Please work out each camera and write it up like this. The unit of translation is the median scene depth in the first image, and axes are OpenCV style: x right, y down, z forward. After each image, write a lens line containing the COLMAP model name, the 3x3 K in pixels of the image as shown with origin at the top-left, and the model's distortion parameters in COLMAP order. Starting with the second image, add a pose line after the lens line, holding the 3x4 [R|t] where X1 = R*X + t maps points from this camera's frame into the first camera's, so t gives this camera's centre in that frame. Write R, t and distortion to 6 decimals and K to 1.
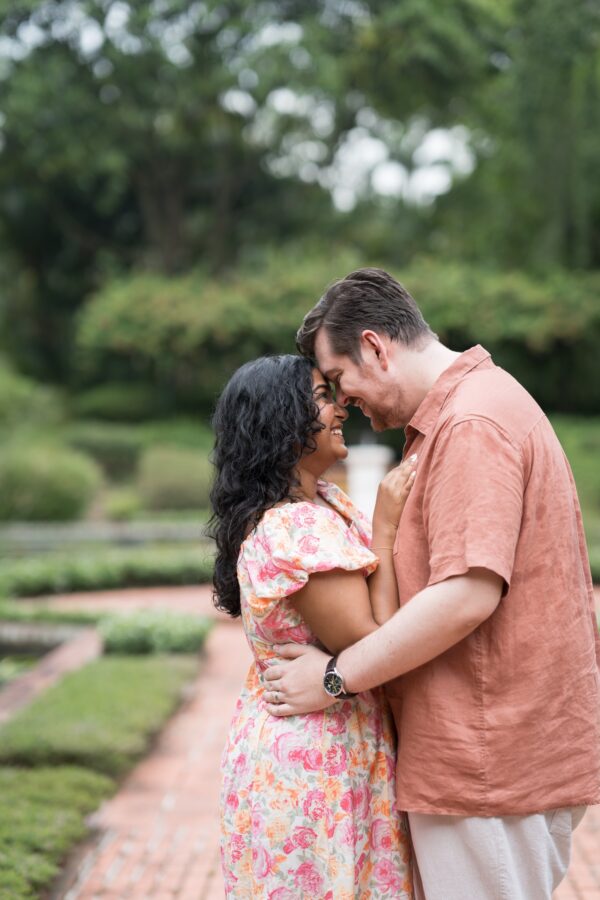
lens RADIAL K [[2243.2, 0, 300.0], [0, 2243.2, 450.0], [0, 0, 1]] dist [-0.003107, -0.355485]
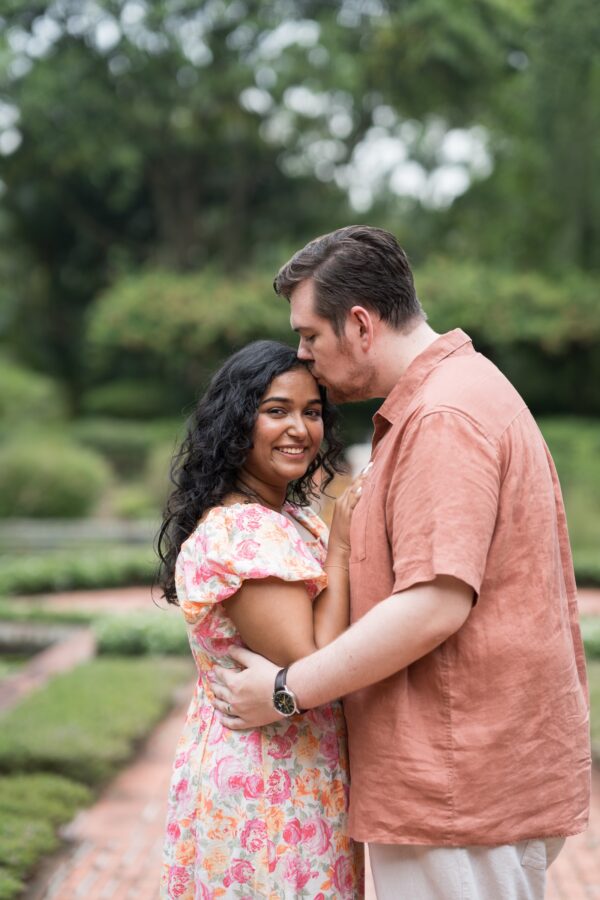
lens RADIAL K [[2243.2, 0, 300.0], [0, 2243.2, 450.0], [0, 0, 1]] dist [-0.003107, -0.355485]
pose [[0.999906, 0.011263, -0.007801, 0.003158], [-0.011266, 0.999936, -0.000329, 0.000371], [0.007797, 0.000417, 0.999970, 0.010567]]
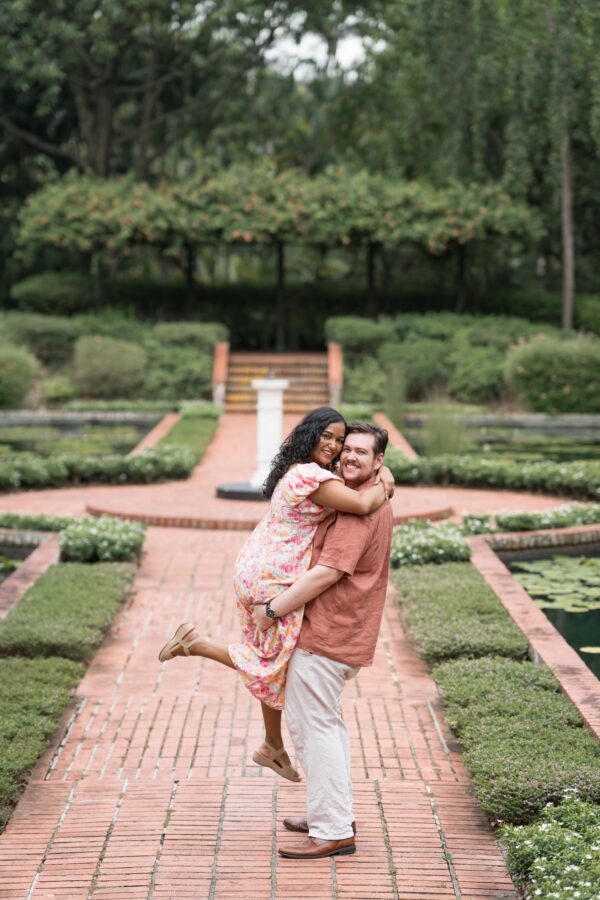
lens RADIAL K [[2243.2, 0, 300.0], [0, 2243.2, 450.0], [0, 0, 1]] dist [-0.003107, -0.355485]
pose [[0.999325, 0.011392, 0.034921, 0.002130], [-0.013815, 0.997454, 0.069968, -0.027882], [-0.034035, -0.070403, 0.996938, -0.133728]]
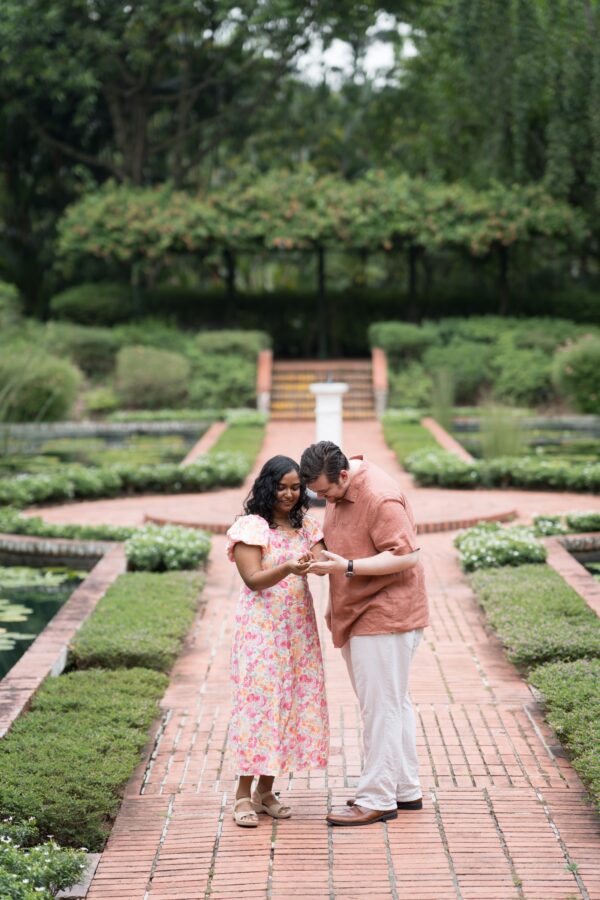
lens RADIAL K [[2243.2, 0, 300.0], [0, 2243.2, 450.0], [0, 0, 1]] dist [-0.003107, -0.355485]
pose [[0.999720, -0.008140, 0.022212, -0.007247], [0.006674, 0.997845, 0.065274, -0.025246], [-0.022696, -0.065107, 0.997620, -0.121766]]
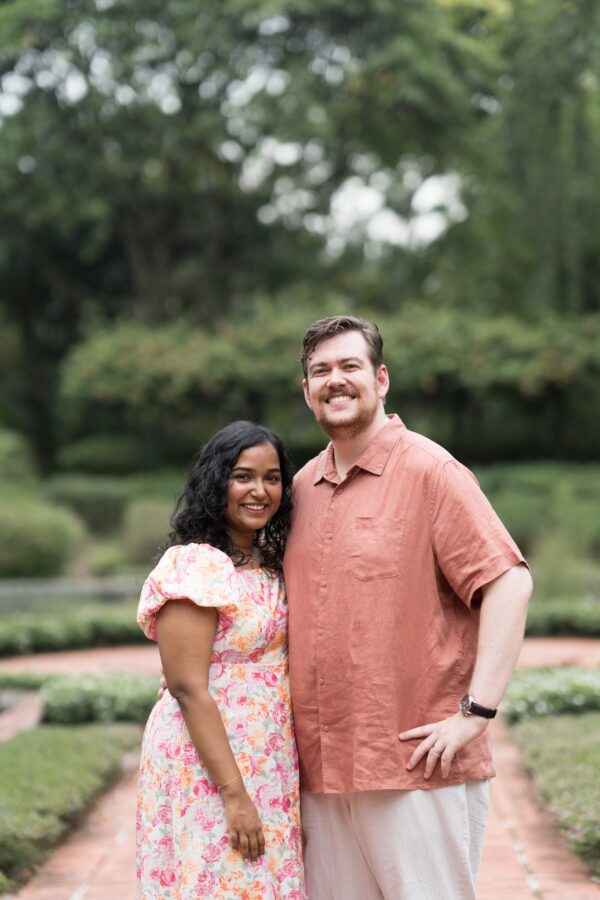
lens RADIAL K [[2238.3, 0, 300.0], [0, 2238.3, 450.0], [0, 0, 1]] dist [-0.095881, 0.532311]
pose [[0.999896, -0.014052, -0.003299, 0.010082], [0.013977, 0.999664, -0.021825, -0.000548], [0.003604, 0.021777, 0.999756, 0.025540]]
